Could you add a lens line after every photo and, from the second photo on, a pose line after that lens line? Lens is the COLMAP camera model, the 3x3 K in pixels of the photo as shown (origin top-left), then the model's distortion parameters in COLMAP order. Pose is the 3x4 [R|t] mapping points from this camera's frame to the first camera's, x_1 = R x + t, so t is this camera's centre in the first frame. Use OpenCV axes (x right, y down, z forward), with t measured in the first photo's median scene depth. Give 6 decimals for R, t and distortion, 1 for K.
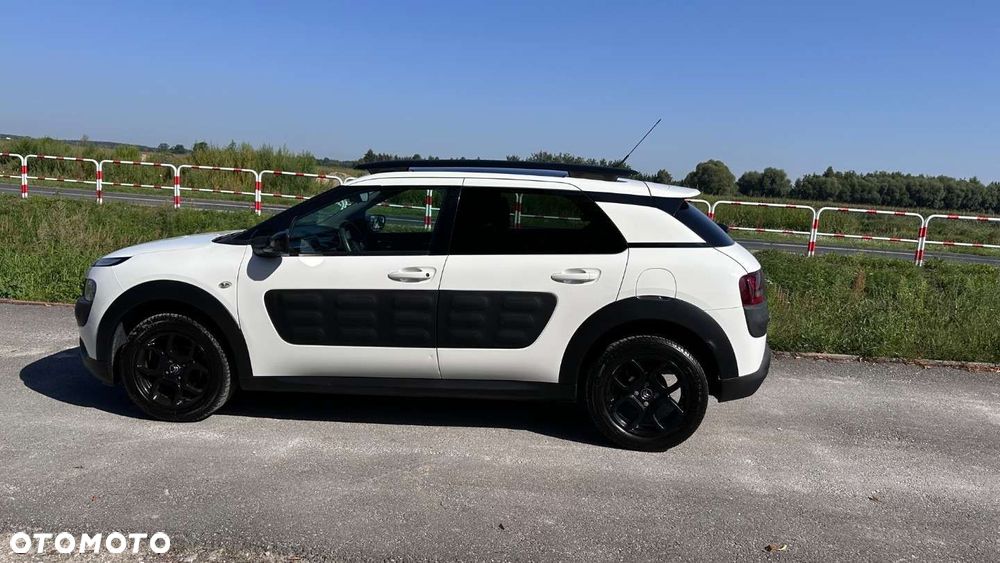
lens RADIAL K [[806.6, 0, 486.5], [0, 806.6, 276.1], [0, 0, 1]] dist [0.106675, -0.167432]
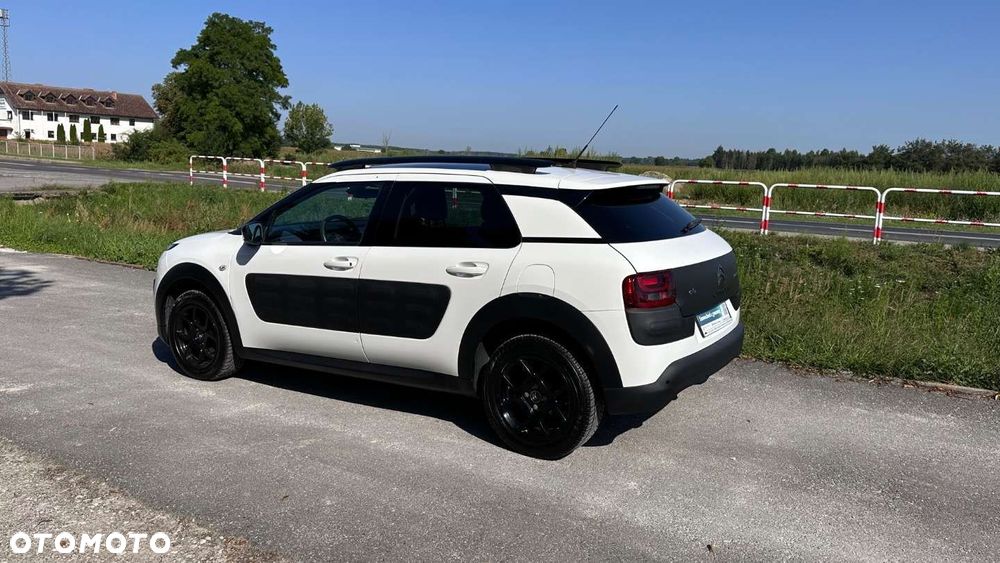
lens RADIAL K [[806.6, 0, 486.5], [0, 806.6, 276.1], [0, 0, 1]] dist [0.106675, -0.167432]
pose [[0.878013, 0.035572, -0.477314, 0.588953], [-0.035641, 0.999325, 0.008914, -0.001880], [0.477309, 0.009185, 0.878688, 0.136413]]
